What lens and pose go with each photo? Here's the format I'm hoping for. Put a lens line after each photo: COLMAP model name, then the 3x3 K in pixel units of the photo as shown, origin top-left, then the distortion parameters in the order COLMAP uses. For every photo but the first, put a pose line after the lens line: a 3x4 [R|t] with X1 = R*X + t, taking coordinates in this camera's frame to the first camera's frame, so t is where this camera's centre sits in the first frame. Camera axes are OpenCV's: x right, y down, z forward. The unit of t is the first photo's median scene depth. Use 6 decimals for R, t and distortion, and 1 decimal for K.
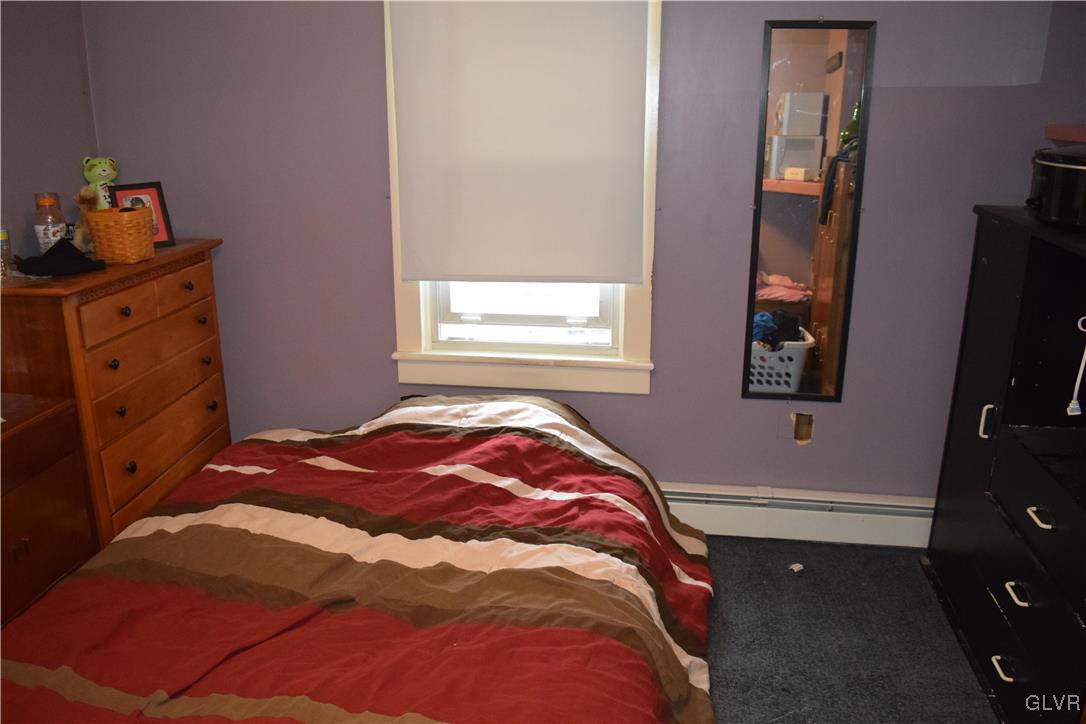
lens RADIAL K [[857.6, 0, 537.1], [0, 857.6, 361.4], [0, 0, 1]] dist [-0.088790, 0.013807]
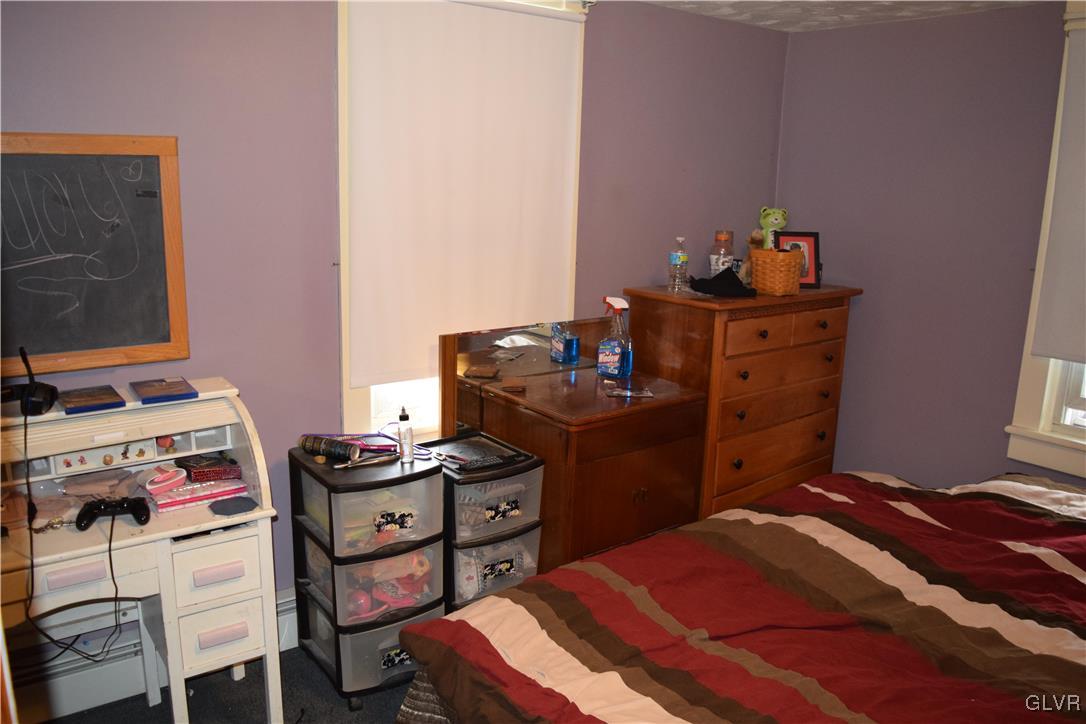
lens RADIAL K [[857.6, 0, 537.1], [0, 857.6, 361.4], [0, 0, 1]] dist [-0.088790, 0.013807]
pose [[0.717958, 0.169305, -0.675184, 0.089727], [-0.225457, 0.974243, 0.004556, 0.040472], [0.658564, 0.148954, 0.737636, -0.083710]]
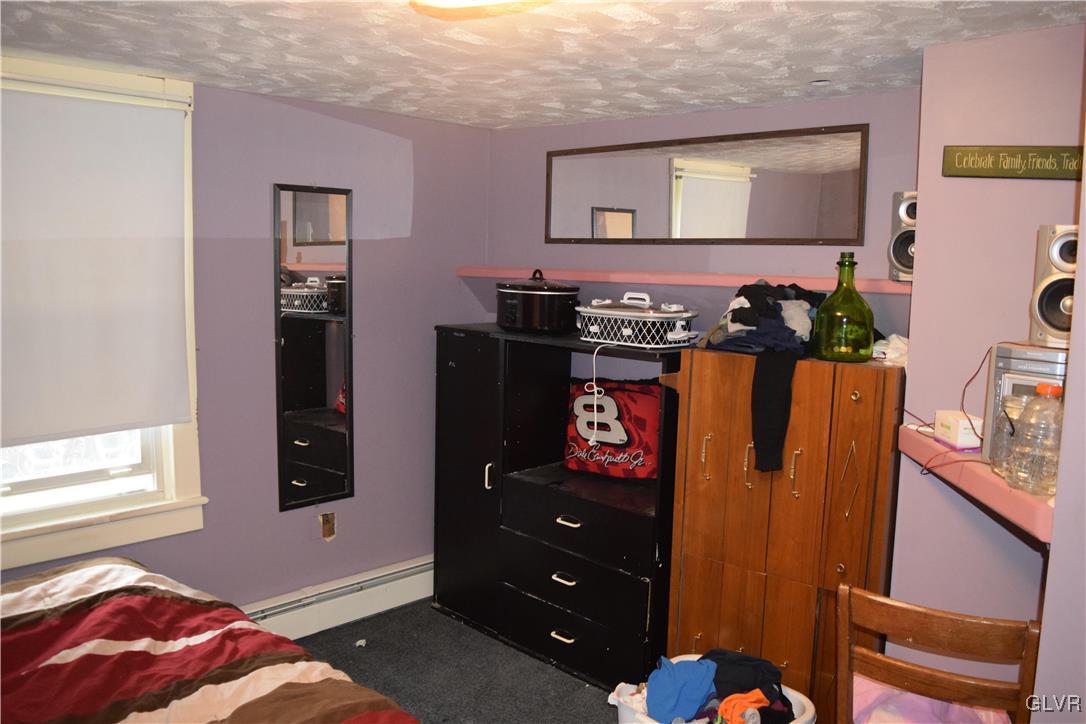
lens RADIAL K [[857.6, 0, 537.1], [0, 857.6, 361.4], [0, 0, 1]] dist [-0.088790, 0.013807]
pose [[0.581482, -0.082675, 0.809347, -0.483029], [0.215998, 0.974809, -0.055608, -0.015476], [-0.784362, 0.207152, 0.584692, 0.064118]]
